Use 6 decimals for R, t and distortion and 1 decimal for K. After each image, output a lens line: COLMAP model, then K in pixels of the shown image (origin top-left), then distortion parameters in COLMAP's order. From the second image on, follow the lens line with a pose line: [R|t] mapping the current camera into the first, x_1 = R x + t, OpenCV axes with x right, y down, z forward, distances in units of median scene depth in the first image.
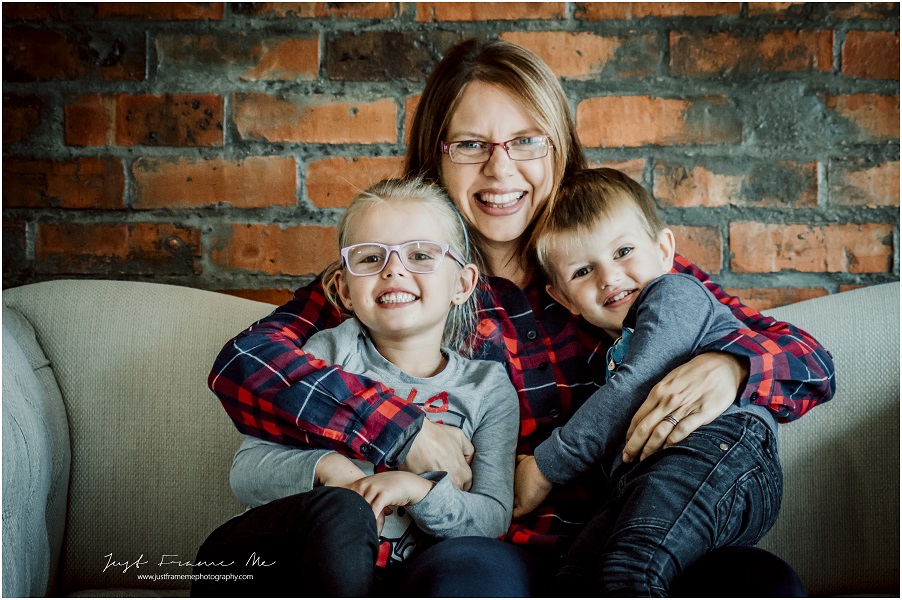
lens RADIAL K [[2698.6, 0, 451.3], [0, 2698.6, 301.5], [0, 0, 1]] dist [-0.057918, 0.000000]
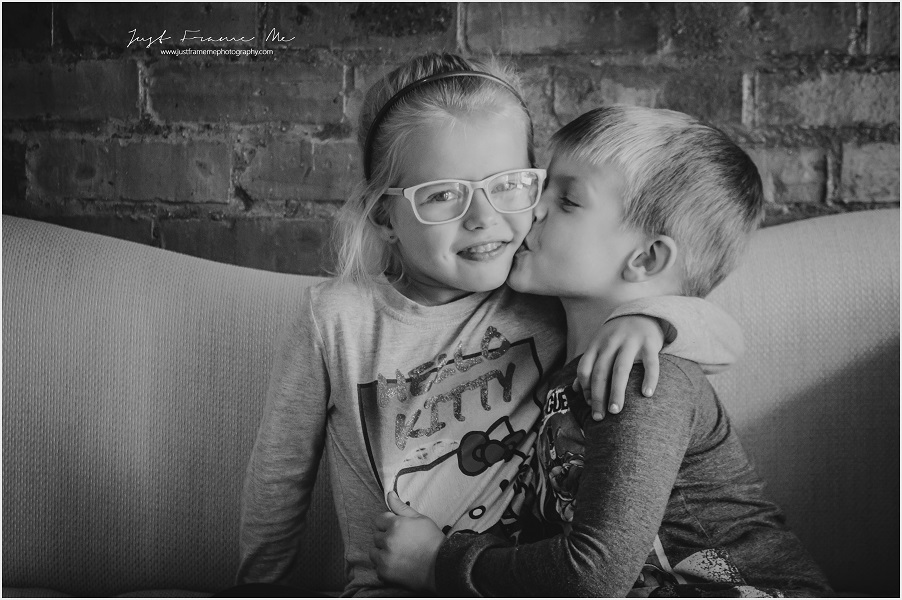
lens RADIAL K [[1563.4, 0, 446.0], [0, 1563.4, 300.1], [0, 0, 1]] dist [-0.018159, 0.000000]
pose [[0.999273, 0.005167, 0.037783, 0.021429], [-0.006900, 0.998924, 0.045868, -0.001427], [-0.037505, -0.046096, 0.998233, 0.497245]]
